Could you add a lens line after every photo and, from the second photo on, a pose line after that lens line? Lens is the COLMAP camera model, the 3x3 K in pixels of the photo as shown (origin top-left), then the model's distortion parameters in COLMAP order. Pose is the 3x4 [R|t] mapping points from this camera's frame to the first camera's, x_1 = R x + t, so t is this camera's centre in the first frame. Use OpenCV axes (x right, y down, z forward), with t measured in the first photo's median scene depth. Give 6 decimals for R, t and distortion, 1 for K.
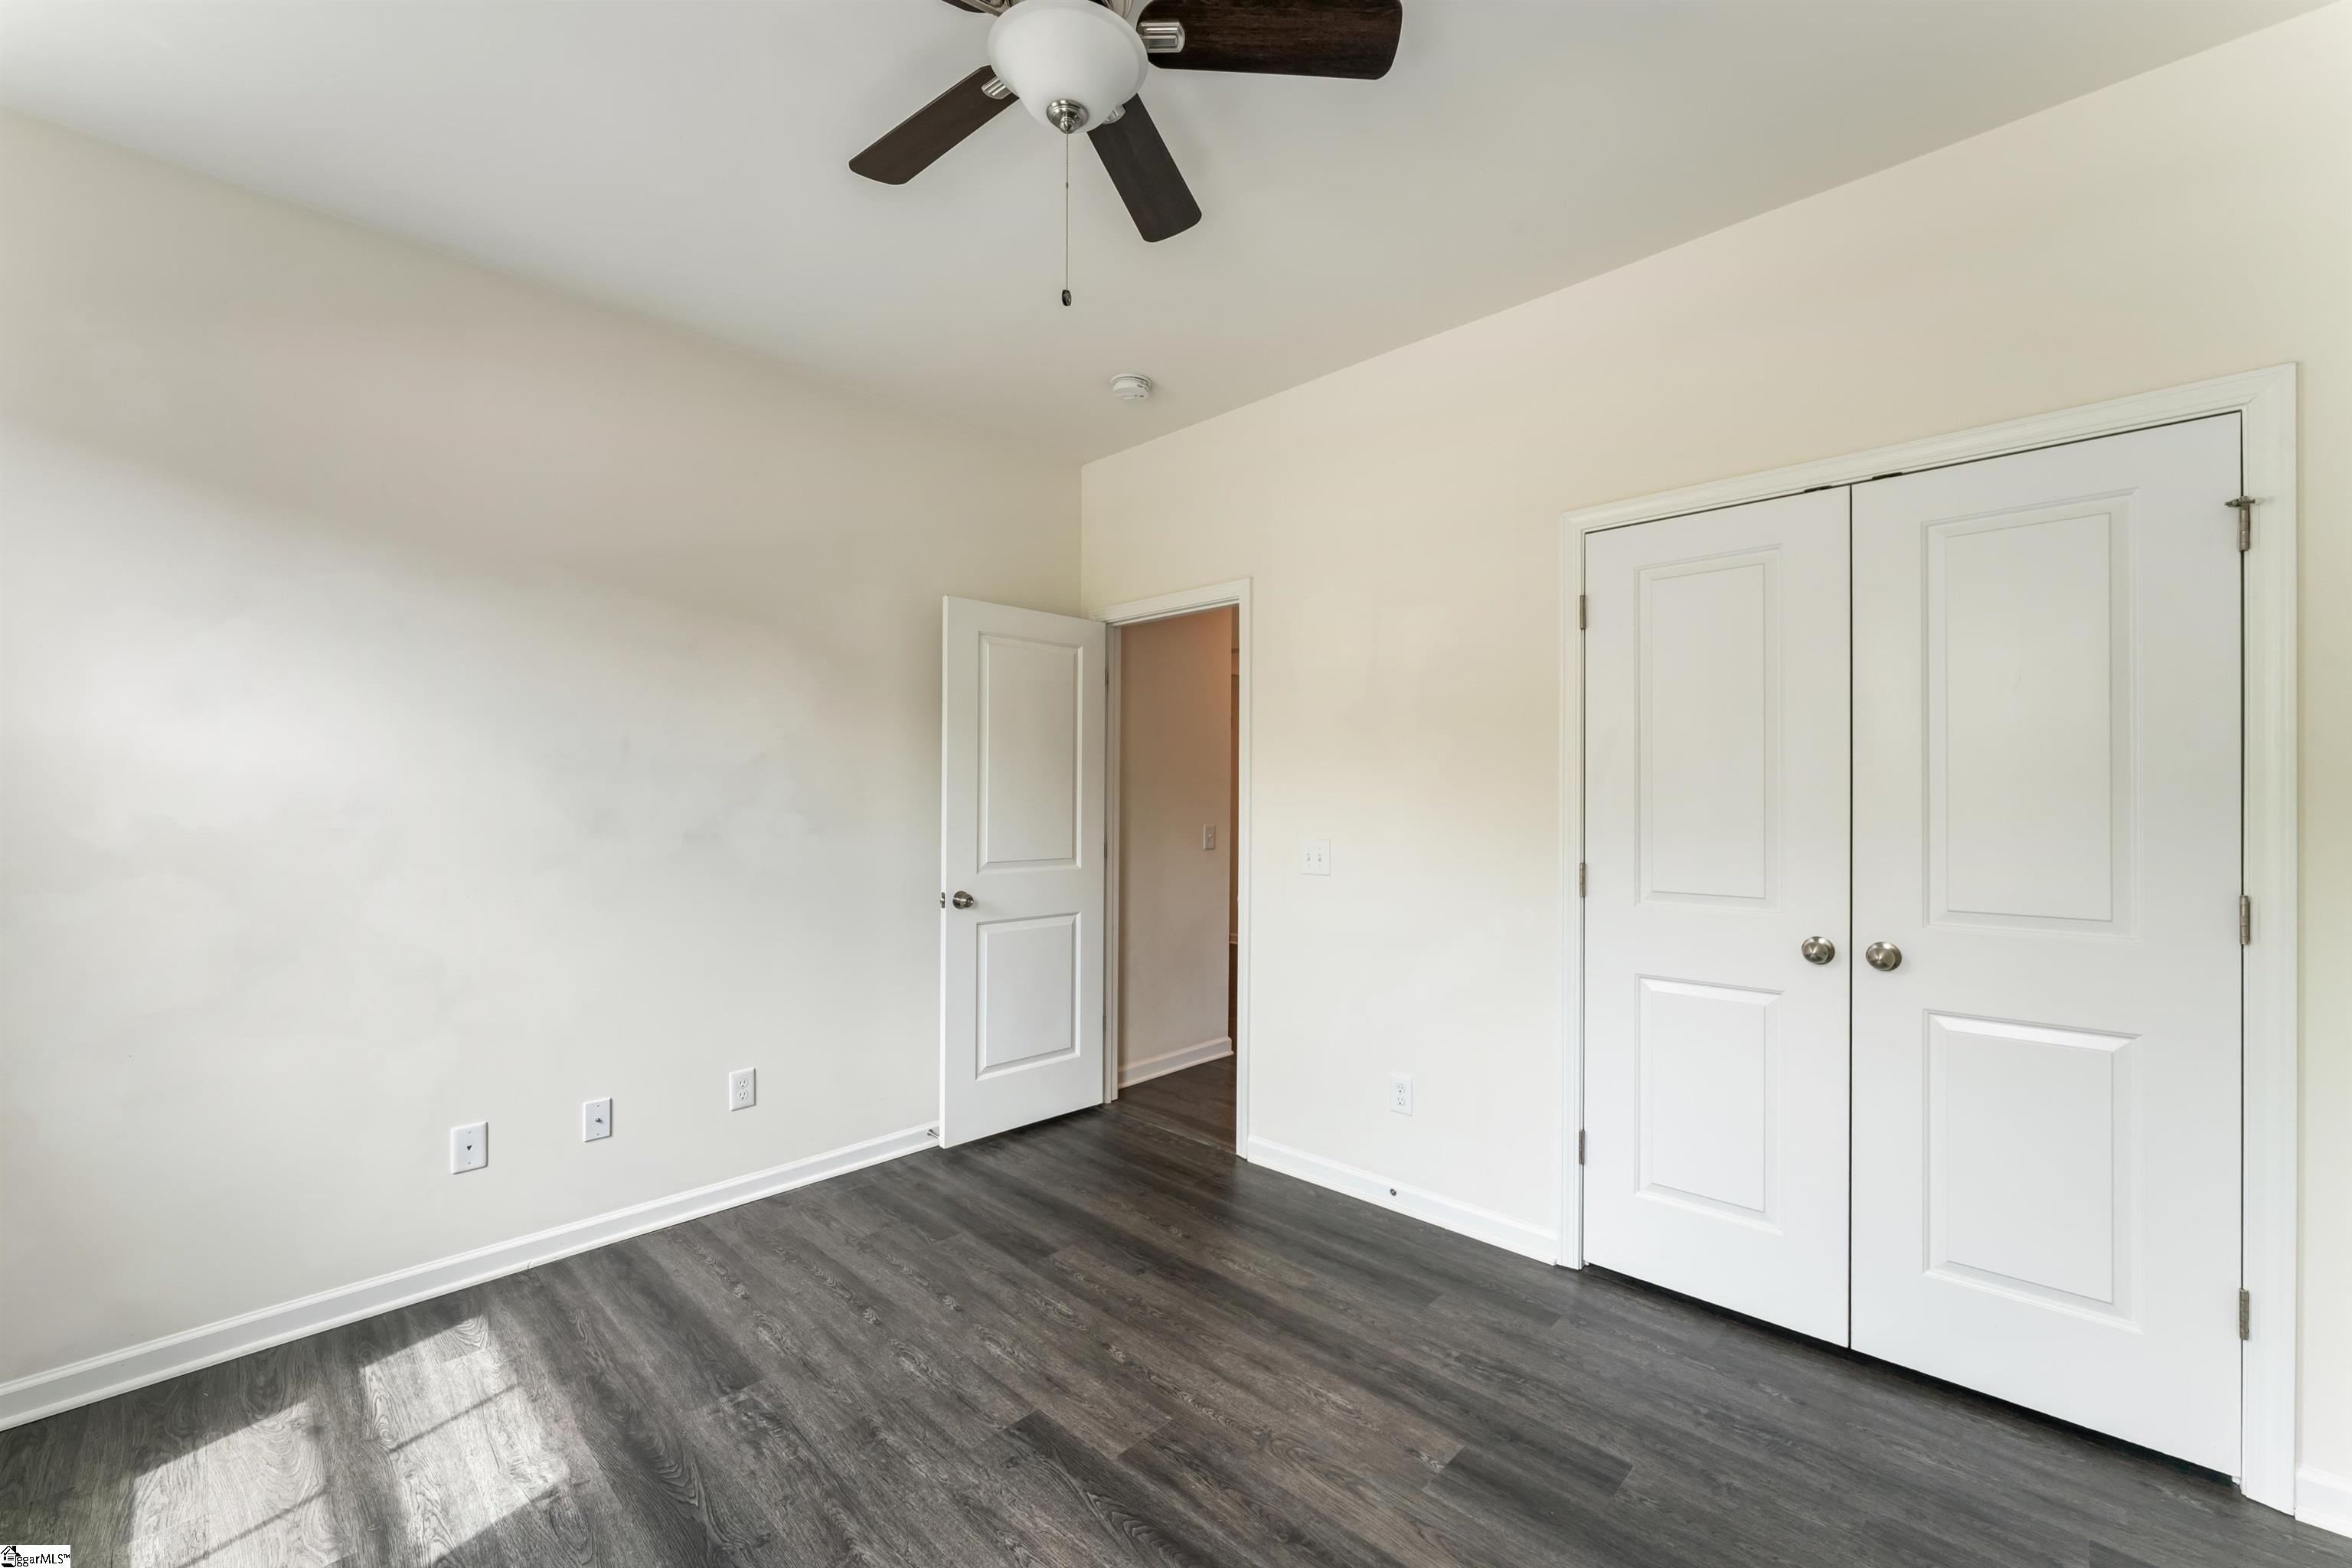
lens RADIAL K [[954.2, 0, 1179.2], [0, 954.2, 787.3], [0, 0, 1]] dist [-0.000351, 0.000015]
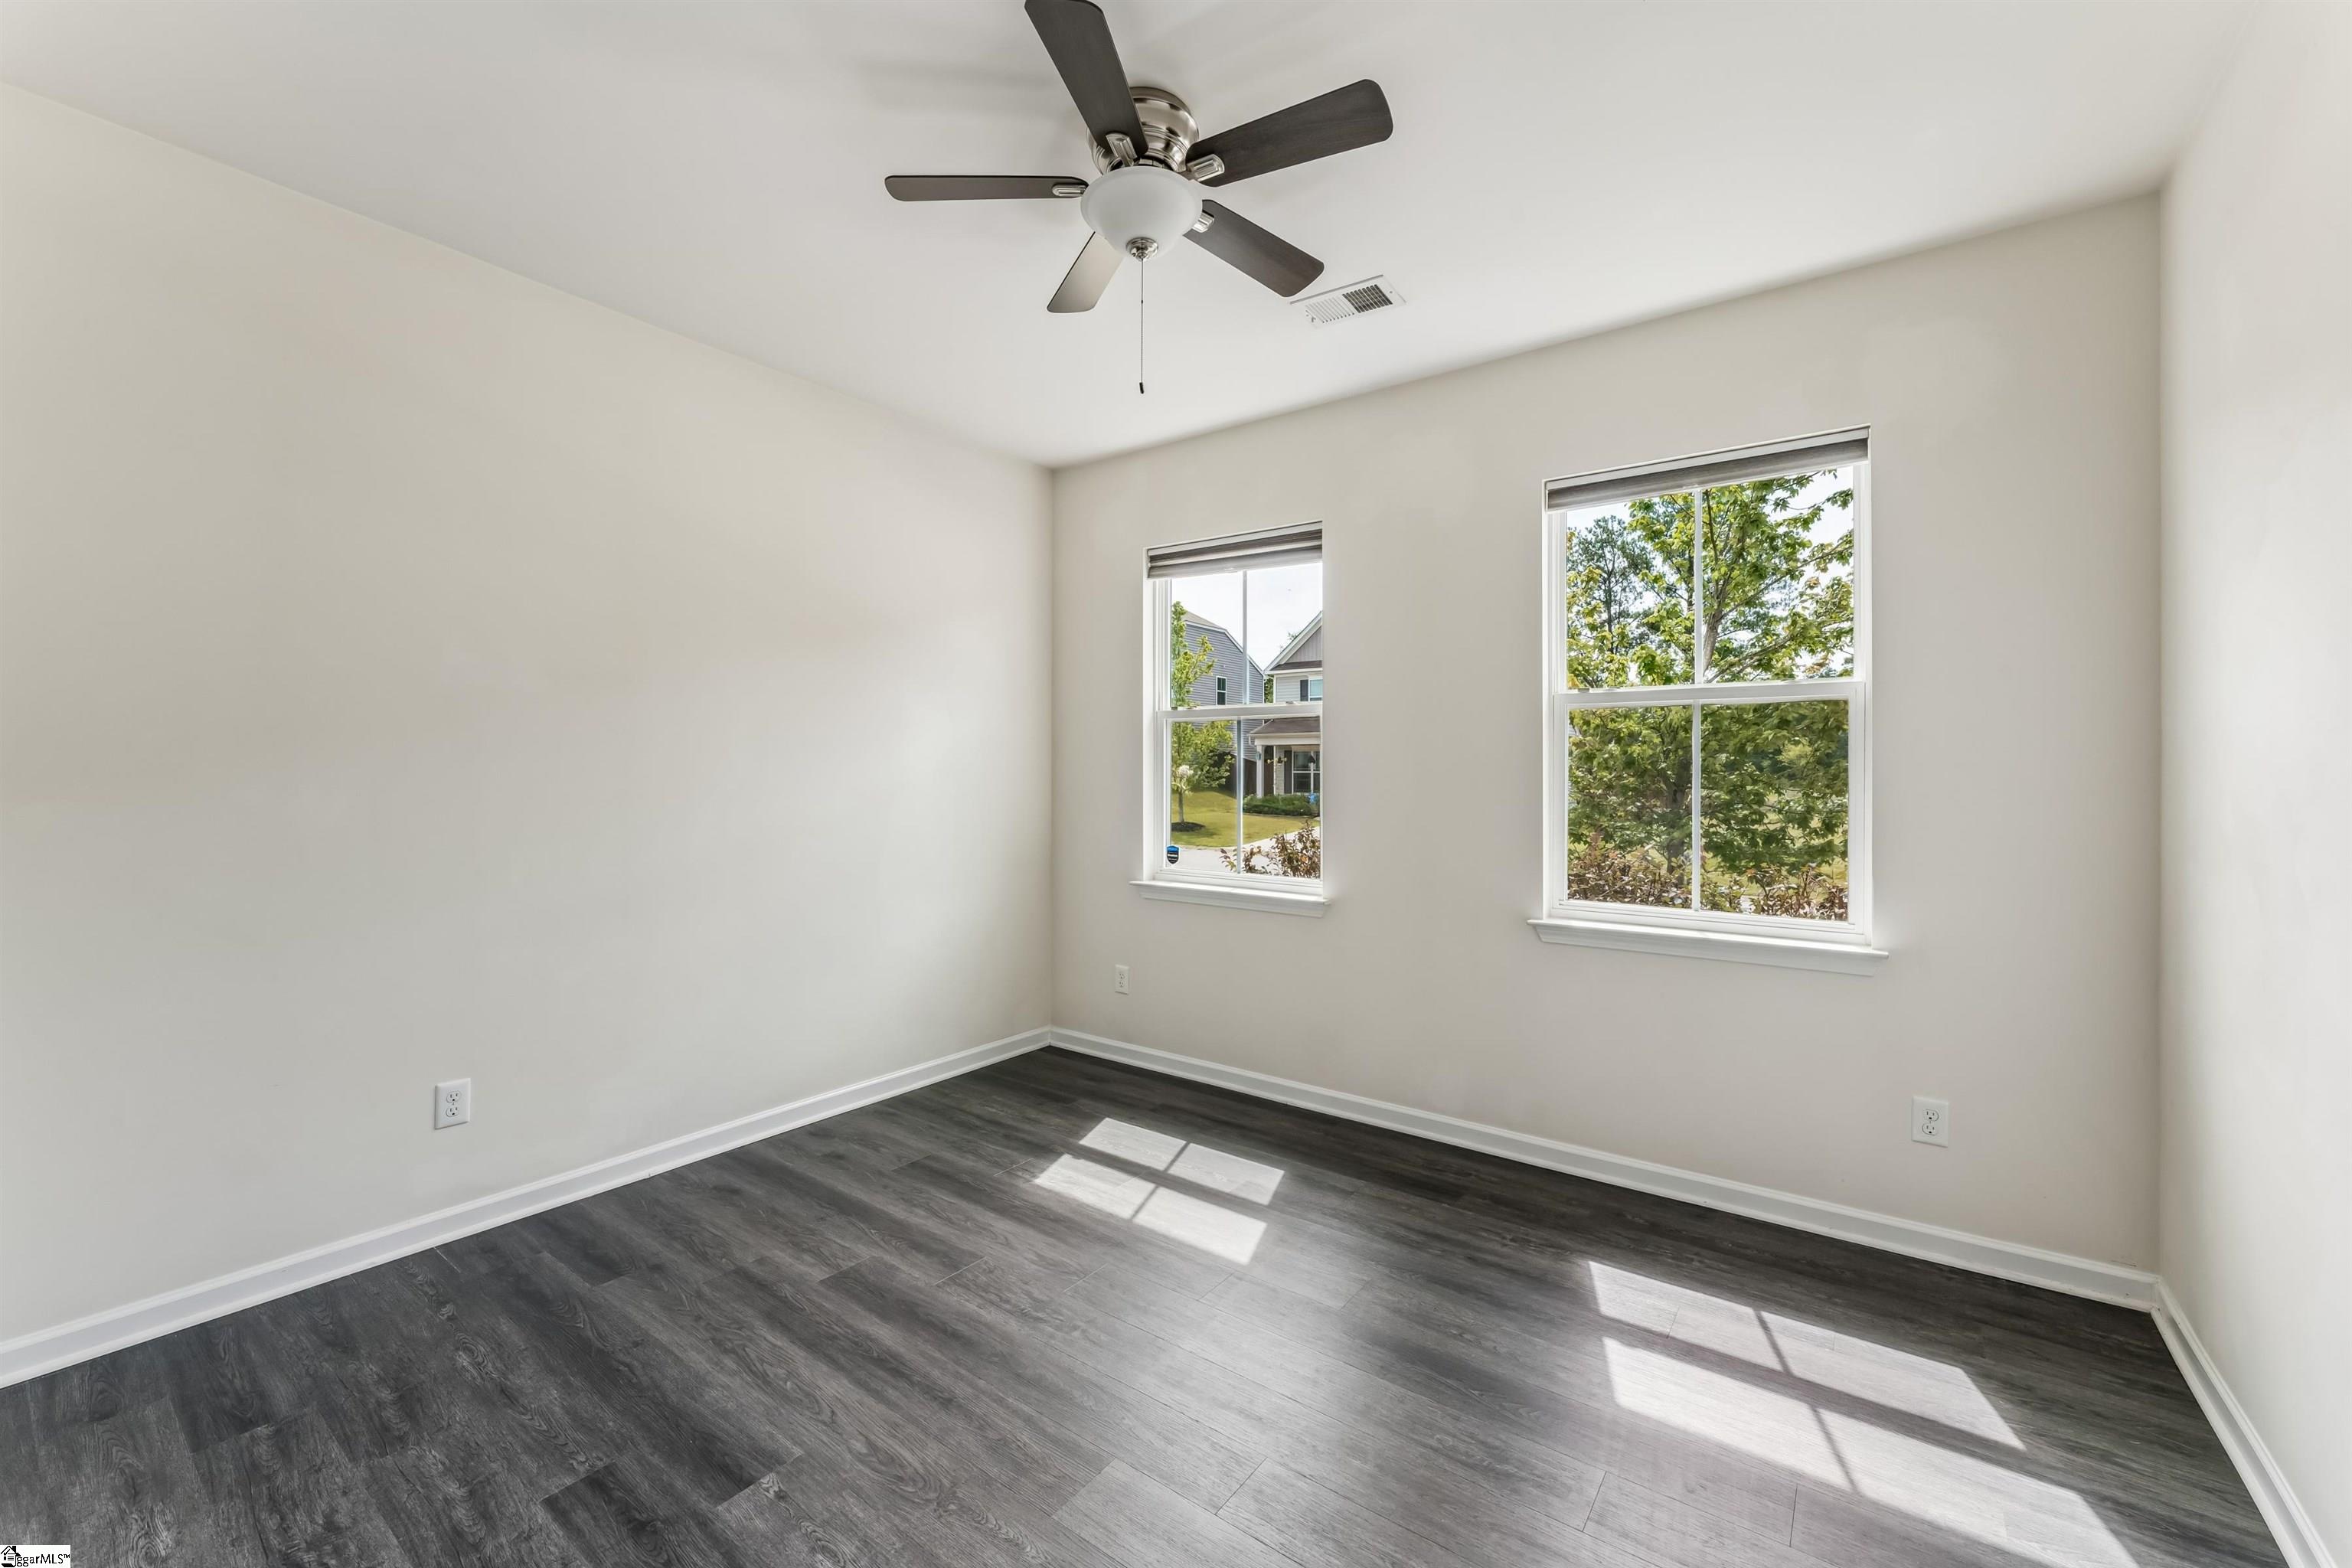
lens RADIAL K [[954.2, 0, 1179.7], [0, 954.2, 775.5], [0, 0, 1]] dist [-0.000351, 0.000015]
pose [[-0.993126, -0.004197, -0.116979, -0.019991], [-0.003860, 0.999988, -0.003100, 0.019127], [0.116990, -0.002627, -0.993130, 1.951956]]
